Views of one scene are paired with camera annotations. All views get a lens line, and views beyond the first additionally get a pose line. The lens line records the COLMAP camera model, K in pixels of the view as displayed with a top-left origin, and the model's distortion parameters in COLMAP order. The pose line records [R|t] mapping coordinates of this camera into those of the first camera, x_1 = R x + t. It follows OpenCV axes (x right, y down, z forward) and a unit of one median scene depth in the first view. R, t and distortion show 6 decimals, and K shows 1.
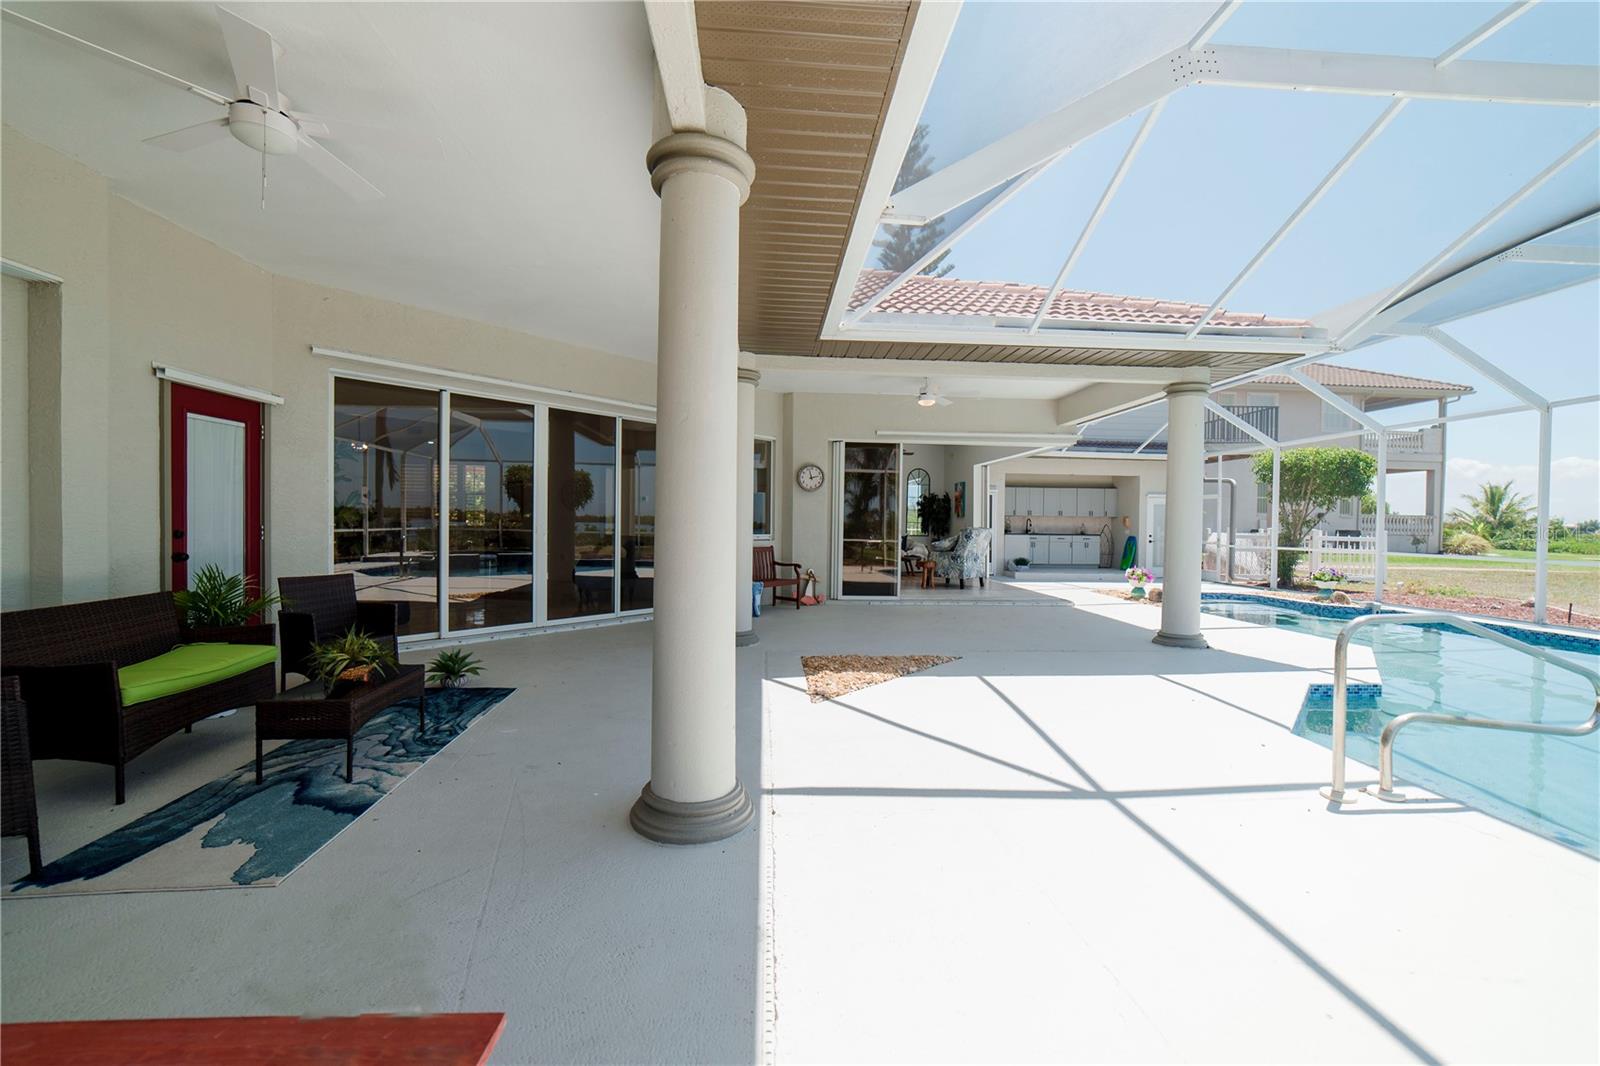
lens RADIAL K [[621.0, 0, 798.1], [0, 621.0, 530.7], [0, 0, 1]] dist [-0.015611, 0.002859]
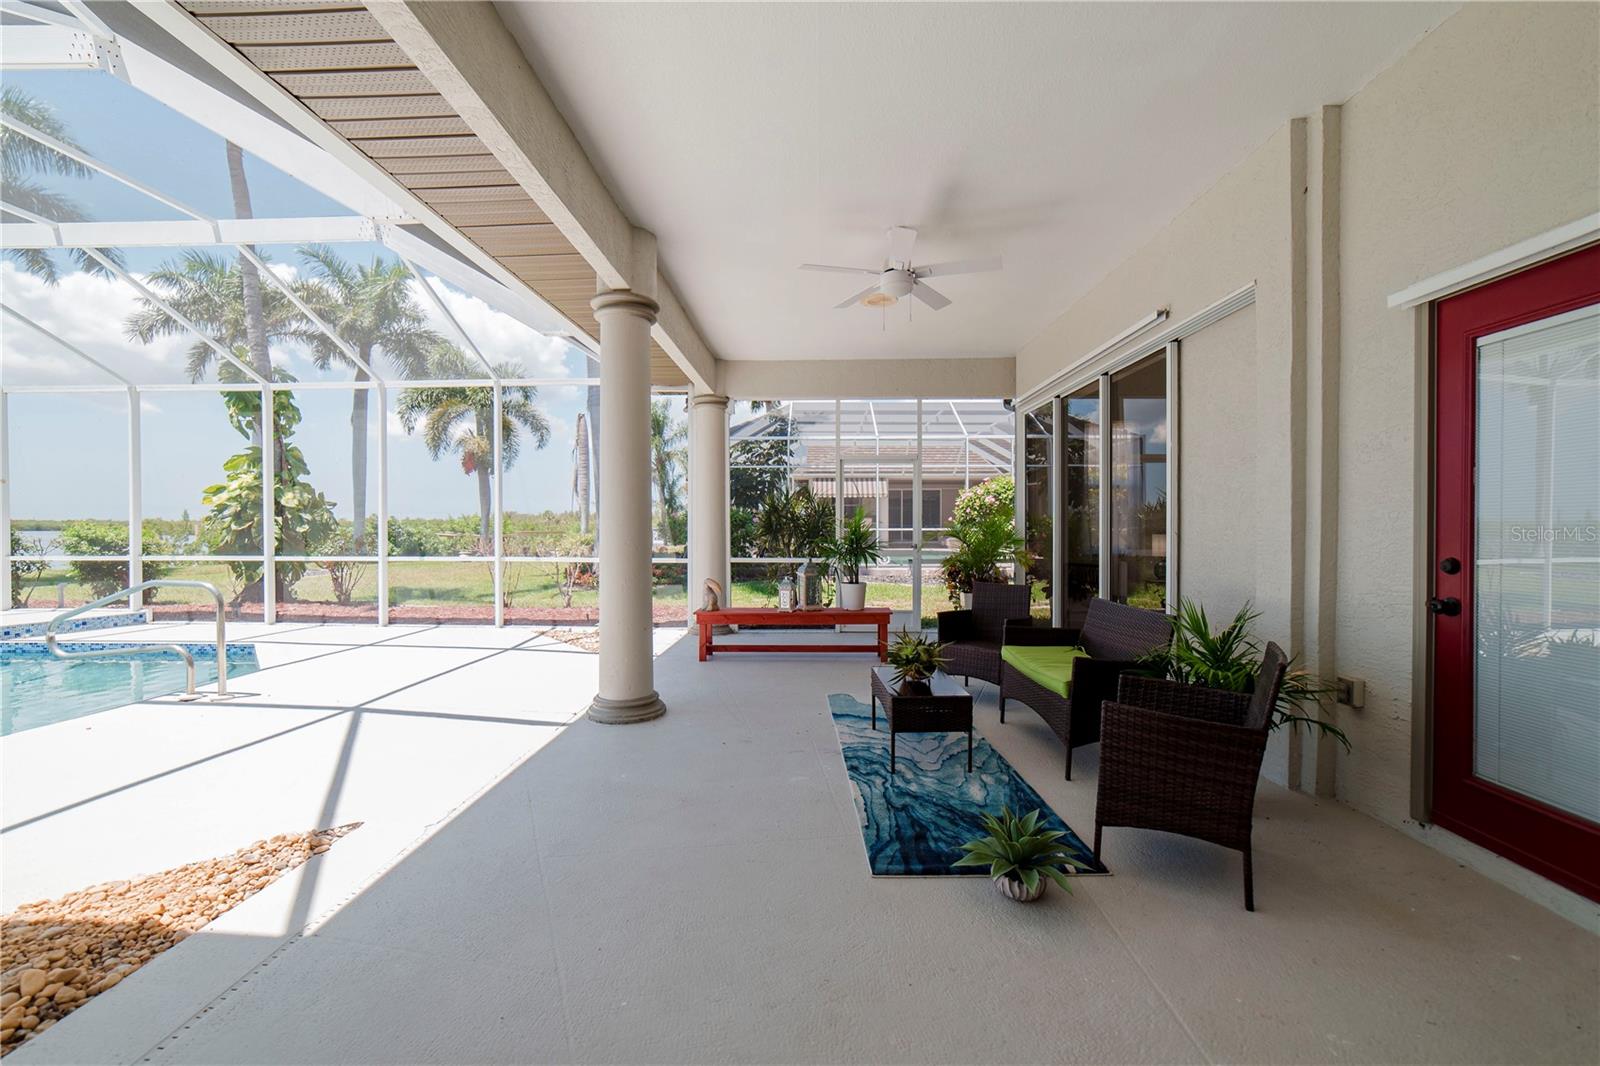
lens RADIAL K [[621.0, 0, 802.7], [0, 621.0, 536.9], [0, 0, 1]] dist [-0.015611, 0.002859]
pose [[-0.996232, -0.019242, 0.084572, -0.587073], [-0.016457, 0.999303, 0.033512, -0.037684], [-0.085158, 0.031994, -0.995854, 1.999790]]
